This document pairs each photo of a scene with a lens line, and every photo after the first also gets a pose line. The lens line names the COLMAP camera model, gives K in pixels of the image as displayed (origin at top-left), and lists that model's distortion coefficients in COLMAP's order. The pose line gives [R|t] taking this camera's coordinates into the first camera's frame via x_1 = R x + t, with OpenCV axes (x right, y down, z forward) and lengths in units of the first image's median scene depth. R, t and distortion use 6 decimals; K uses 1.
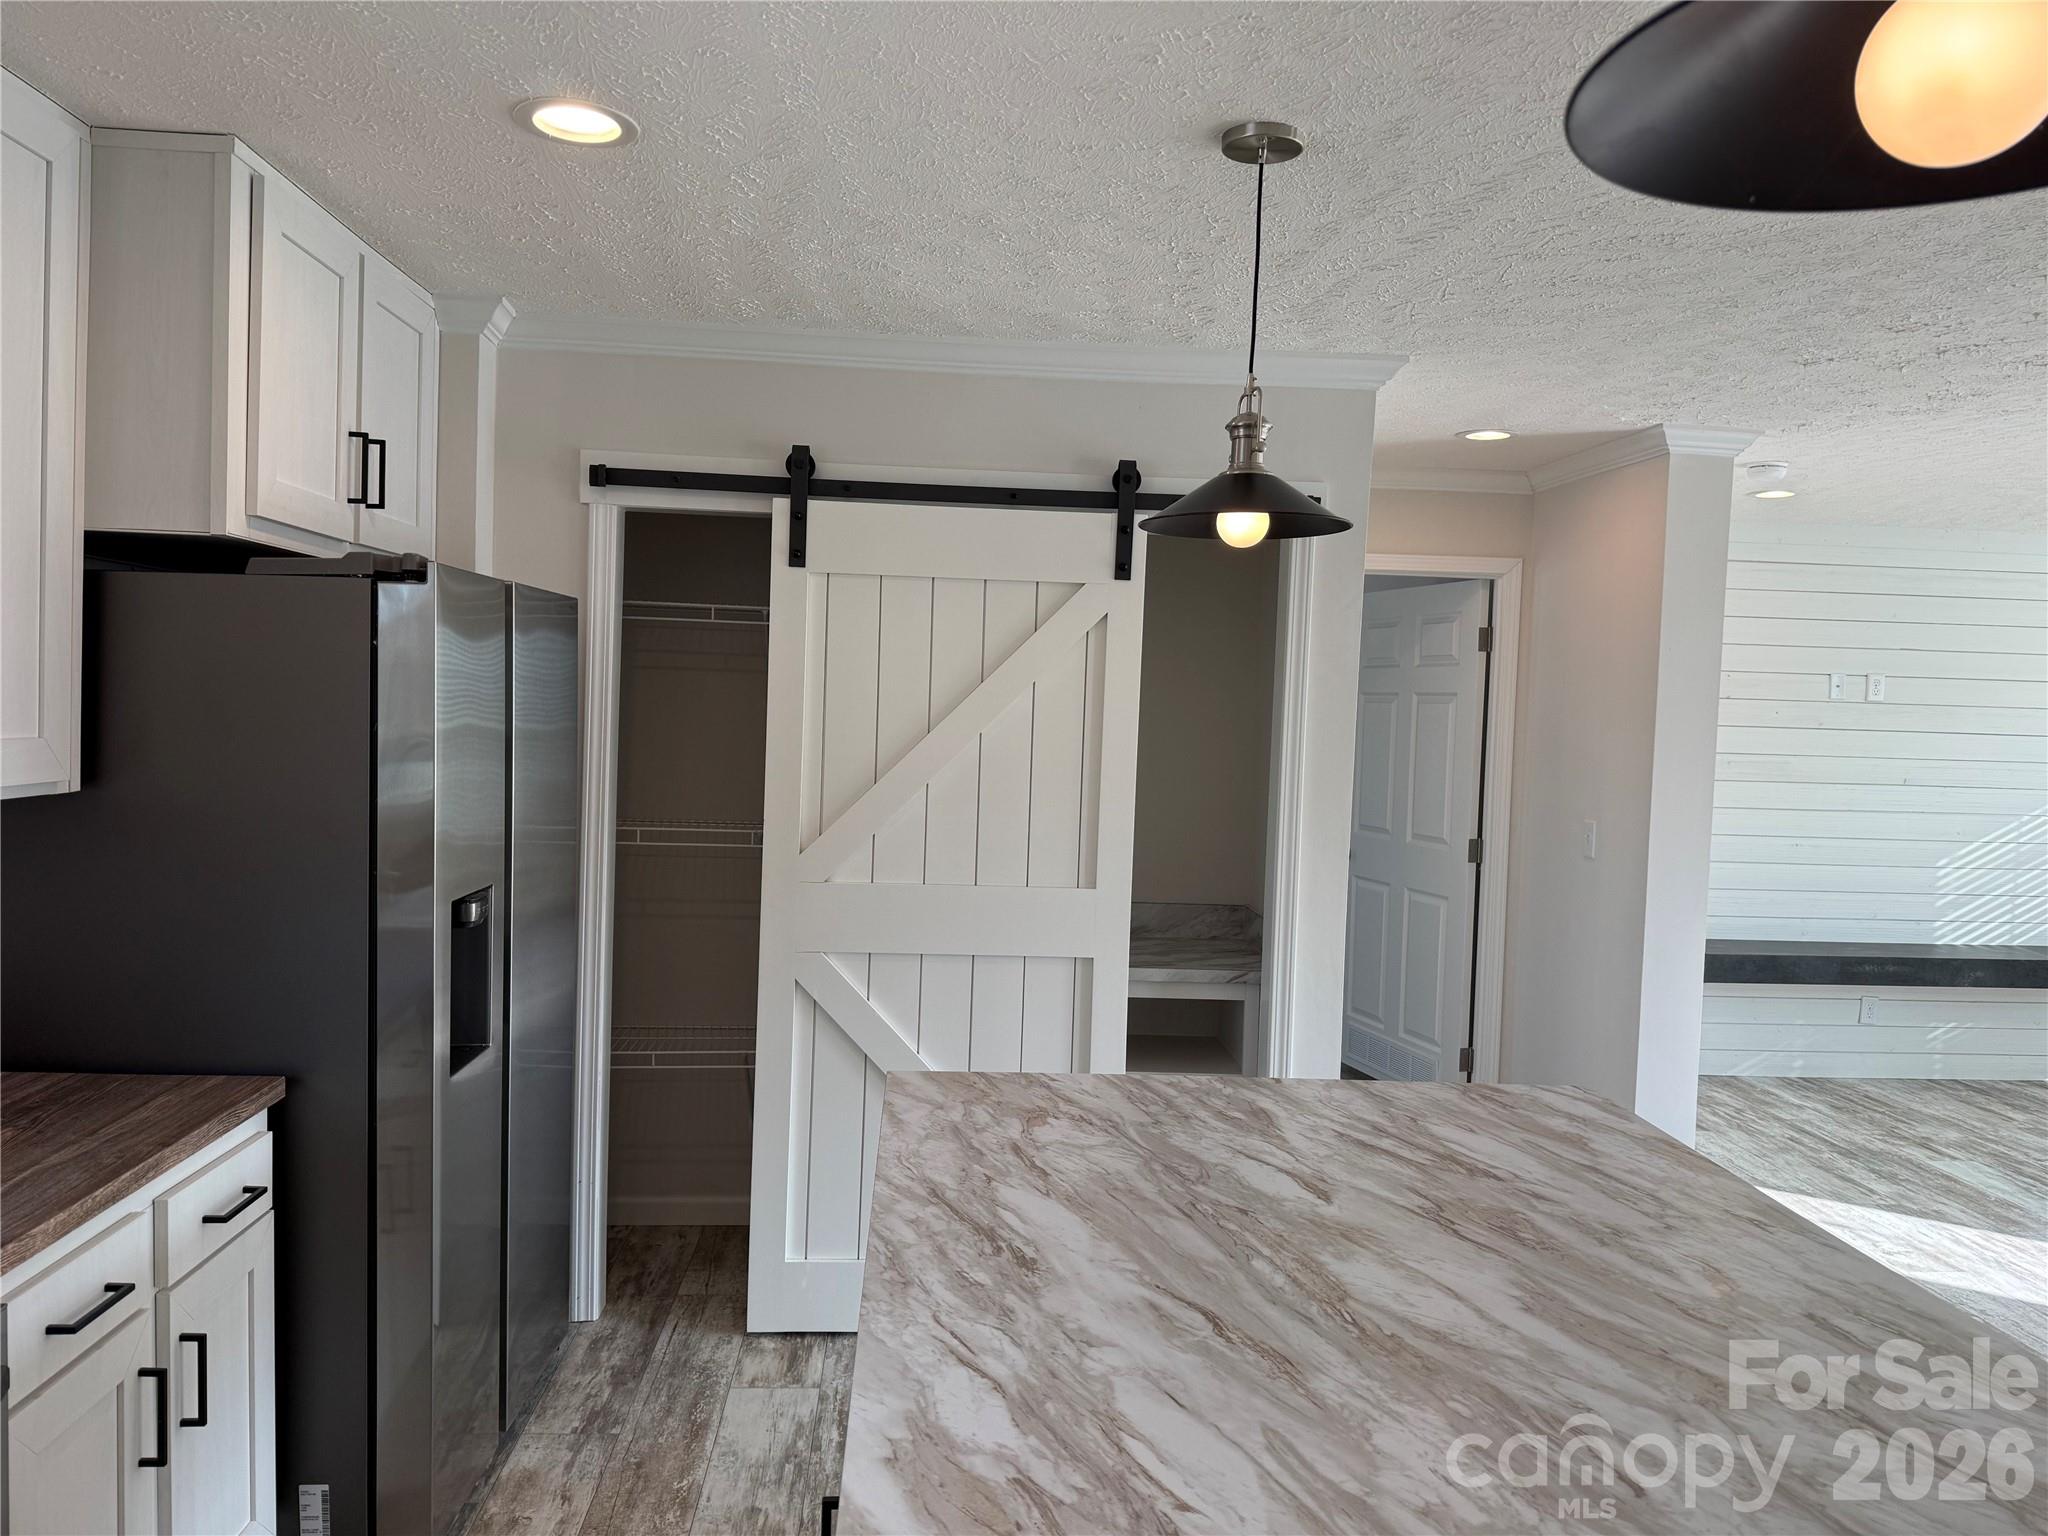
lens RADIAL K [[1442.8, 0, 1035.9], [0, 1442.8, 765.0], [0, 0, 1]] dist [0.064381, -0.084645]
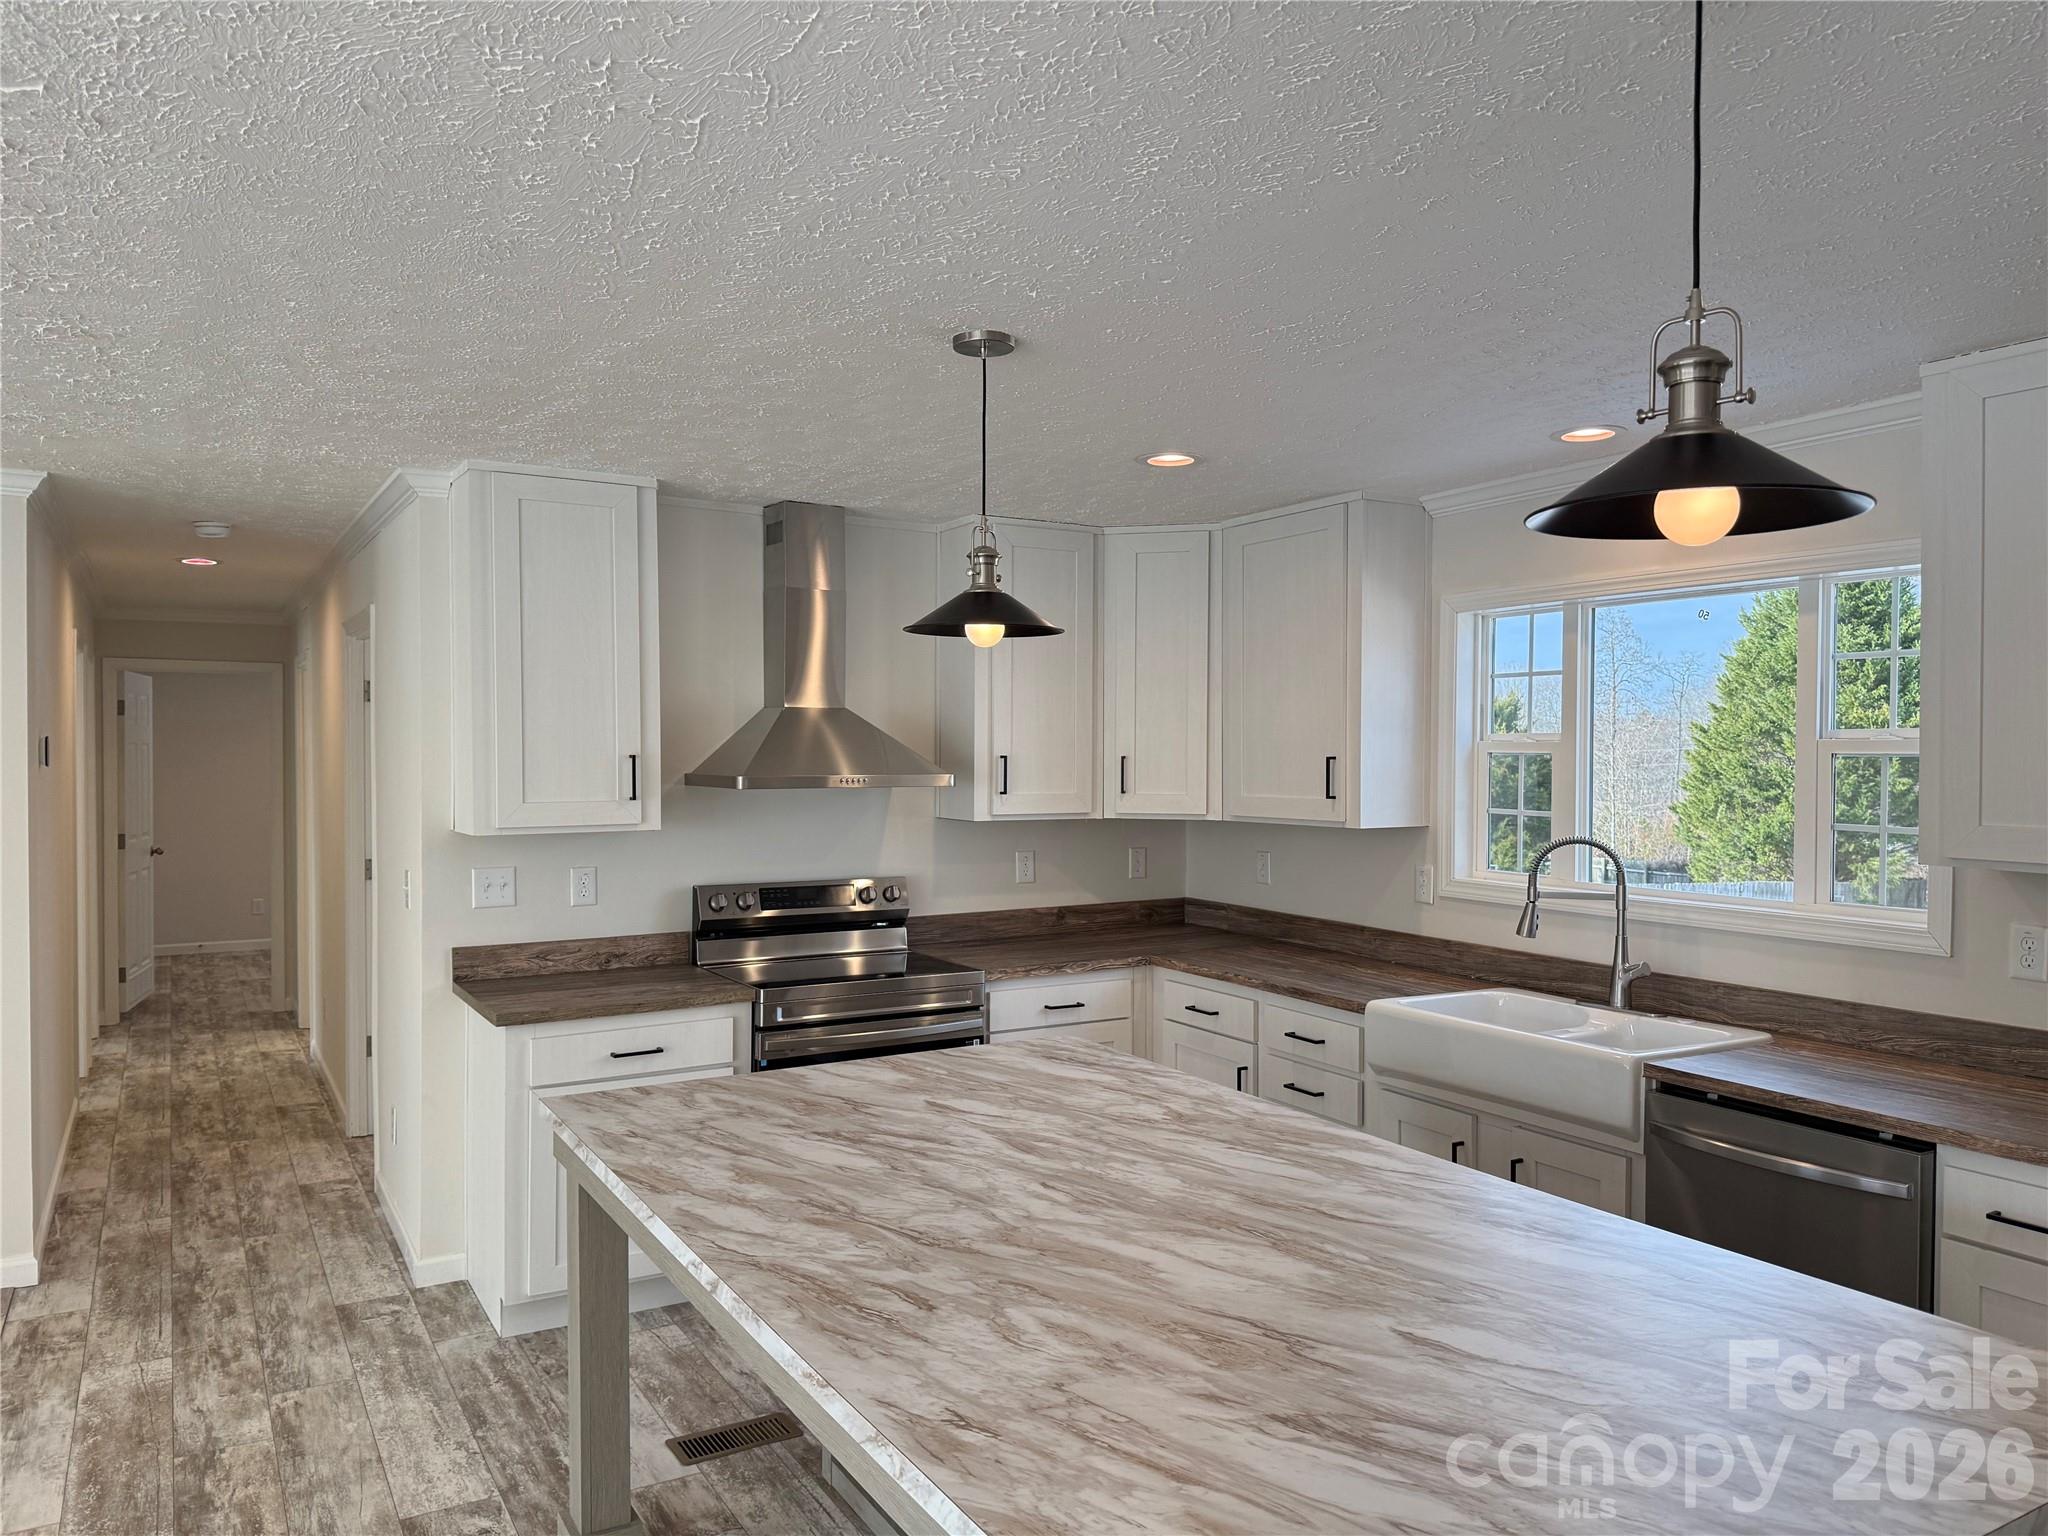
lens RADIAL K [[1432.3, 0, 1044.2], [0, 1432.3, 767.2], [0, 0, 1]] dist [0.109038, -0.161819]
pose [[-0.892322, -0.035320, -0.450016, 0.705904], [-0.057170, 0.997749, 0.035051, -0.057404], [0.447765, 0.057004, -0.892332, 1.463836]]
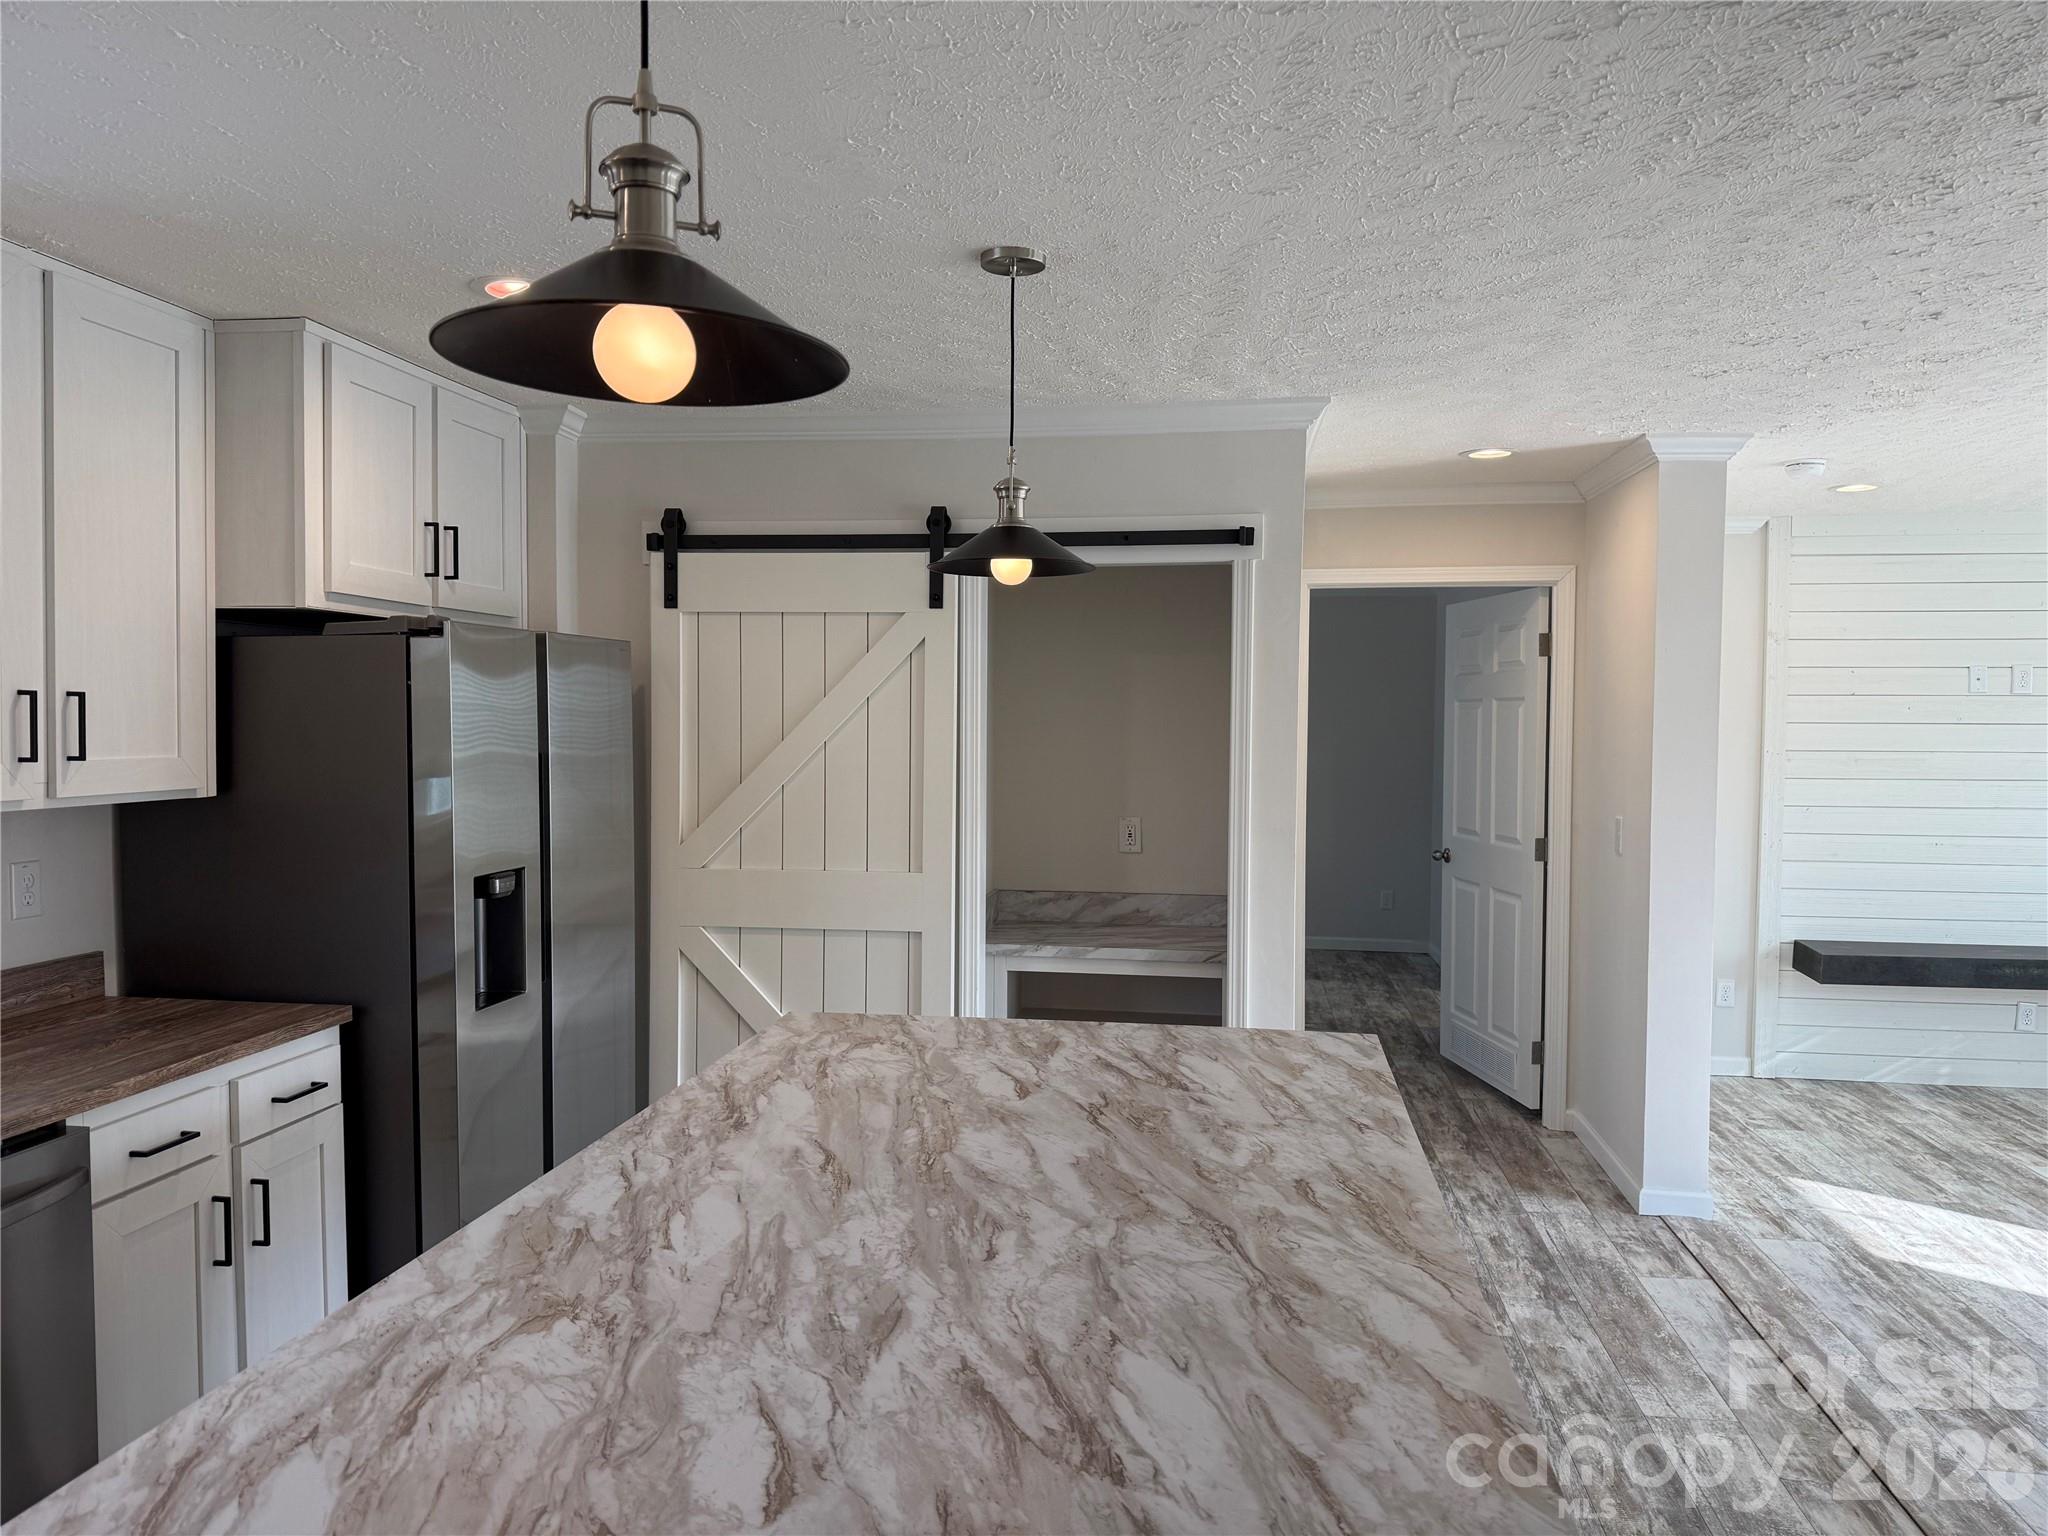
lens RADIAL K [[1432.3, 0, 1044.2], [0, 1432.3, 767.2], [0, 0, 1]] dist [0.109038, -0.161819]
pose [[0.977491, -0.019357, -0.210089, 0.426764], [0.016406, 0.999741, -0.015782, 0.026631], [0.210340, 0.011980, 0.977555, -0.199509]]
